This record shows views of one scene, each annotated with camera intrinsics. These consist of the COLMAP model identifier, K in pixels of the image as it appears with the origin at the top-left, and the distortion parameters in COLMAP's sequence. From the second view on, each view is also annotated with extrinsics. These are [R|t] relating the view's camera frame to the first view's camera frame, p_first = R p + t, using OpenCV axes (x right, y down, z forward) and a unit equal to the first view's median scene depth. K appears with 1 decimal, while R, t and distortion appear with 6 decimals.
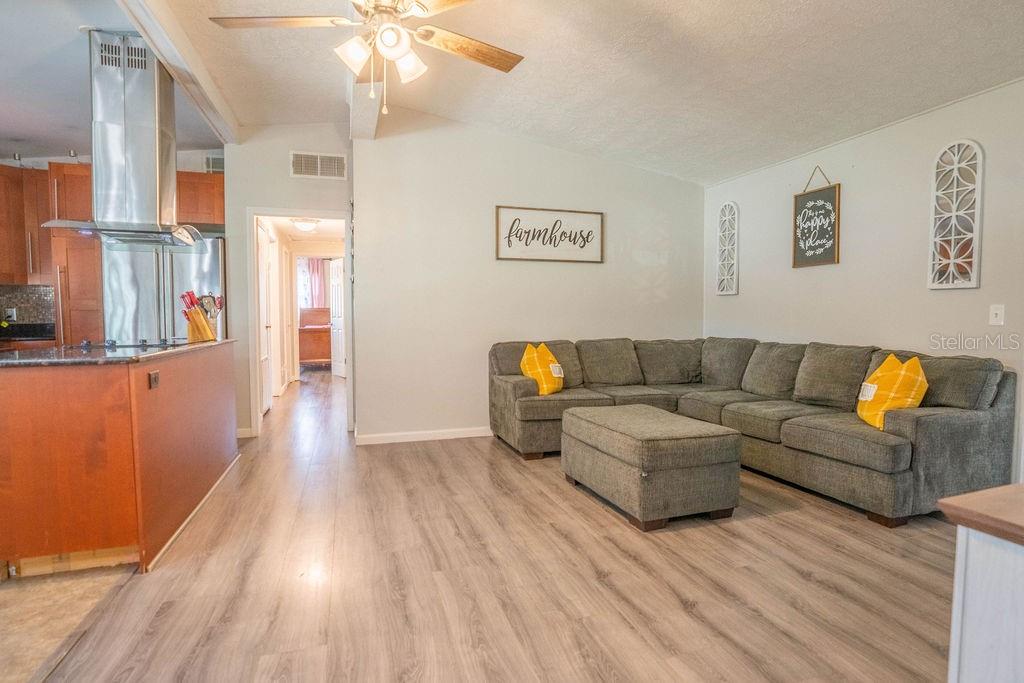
lens RADIAL K [[540.6, 0, 527.7], [0, 540.6, 344.8], [0, 0, 1]] dist [-0.060034, 0.024427]
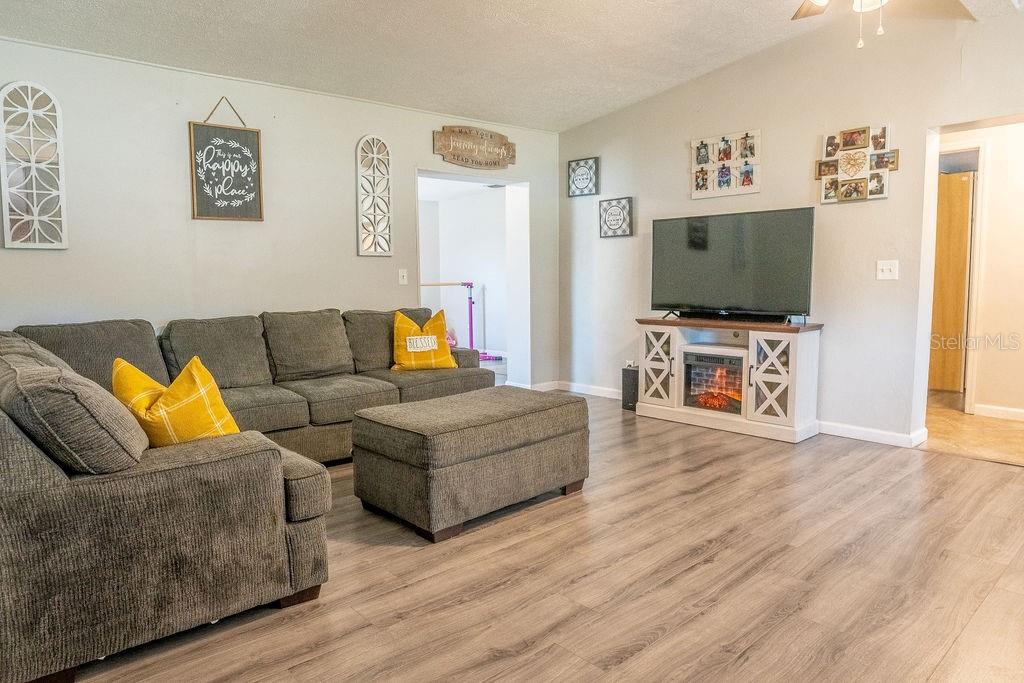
lens RADIAL K [[638.2, 0, 488.4], [0, 638.2, 337.4], [0, 0, 1]] dist [-0.053988, 0.002086]
pose [[-0.368459, -0.086962, 0.925568, -0.525557], [0.064790, 0.990792, 0.118883, -0.060161], [-0.927384, 0.103771, -0.359432, 1.009823]]
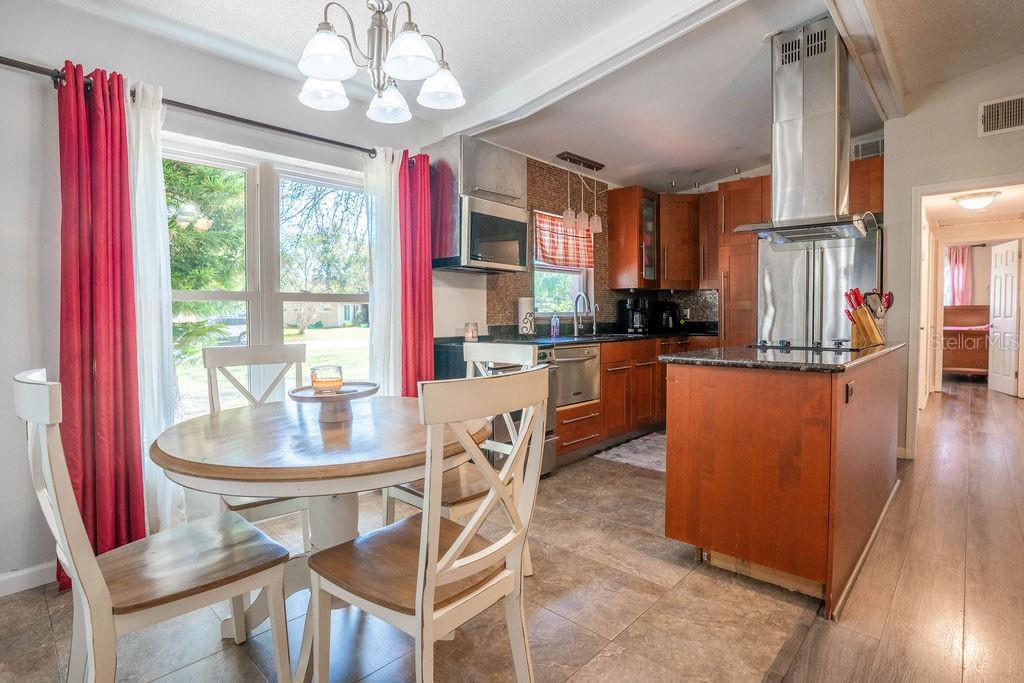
lens RADIAL K [[504.0, 0, 512.6], [0, 504.0, 327.8], [0, 0, 1]] dist [-0.038996, 0.000362]
pose [[0.471921, 0.020832, -0.881395, -0.148455], [-0.045197, 0.998978, -0.000588, -0.006279], [0.880481, 0.040114, 0.472380, 0.080446]]
